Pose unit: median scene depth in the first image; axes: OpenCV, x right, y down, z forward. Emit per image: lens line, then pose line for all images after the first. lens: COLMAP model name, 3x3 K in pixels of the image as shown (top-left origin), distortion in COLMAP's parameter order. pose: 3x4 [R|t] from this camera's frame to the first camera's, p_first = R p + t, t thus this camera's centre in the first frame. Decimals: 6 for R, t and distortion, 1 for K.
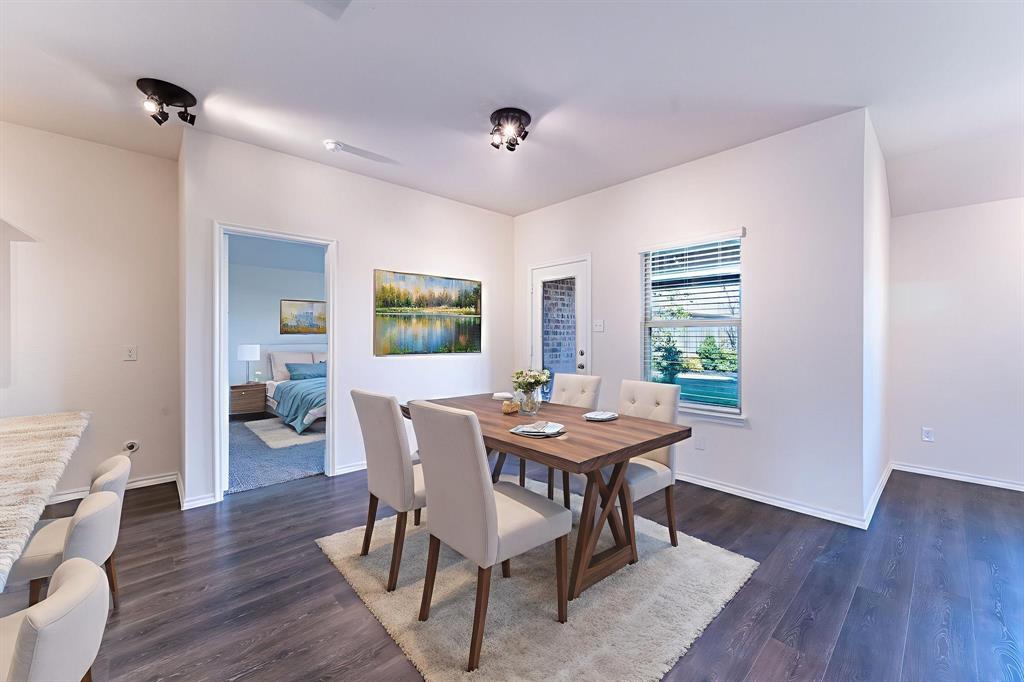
lens RADIAL K [[413.4, 0, 513.7], [0, 413.4, 340.4], [0, 0, 1]] dist [0.001159, 0.000327]
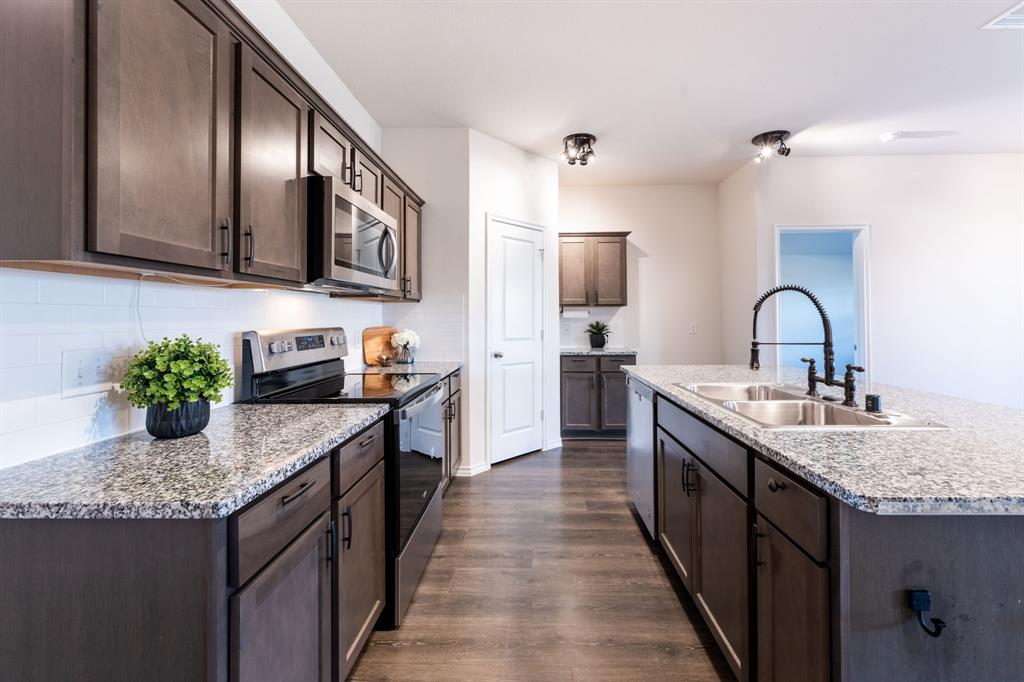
lens RADIAL K [[413.4, 0, 527.1], [0, 413.4, 315.3], [0, 0, 1]] dist [0.001159, 0.000327]
pose [[0.710822, -0.008444, -0.703321, -0.356380], [0.002396, 0.999951, -0.009583, -0.000850], [0.703368, 0.005126, 0.710807, -0.422681]]
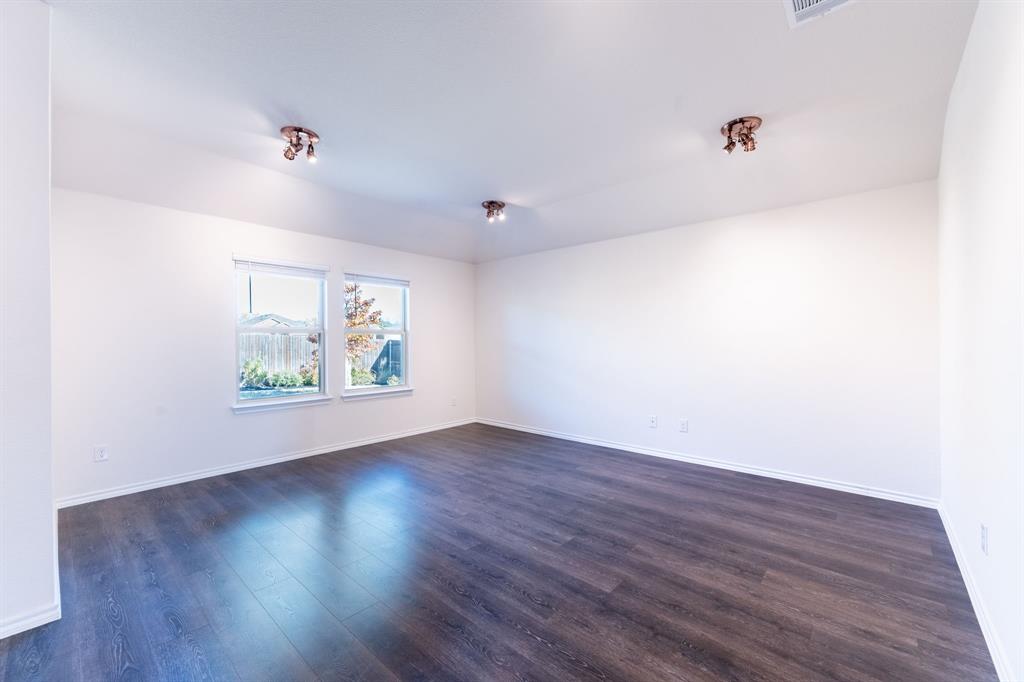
lens RADIAL K [[413.4, 0, 498.1], [0, 413.4, 339.1], [0, 0, 1]] dist [0.010944, 0.000028]
pose [[-0.061464, 0.000973, 0.998109, 0.095329], [0.015111, 0.999886, -0.000045, 0.003985], [-0.997995, 0.015080, -0.061472, 0.269899]]
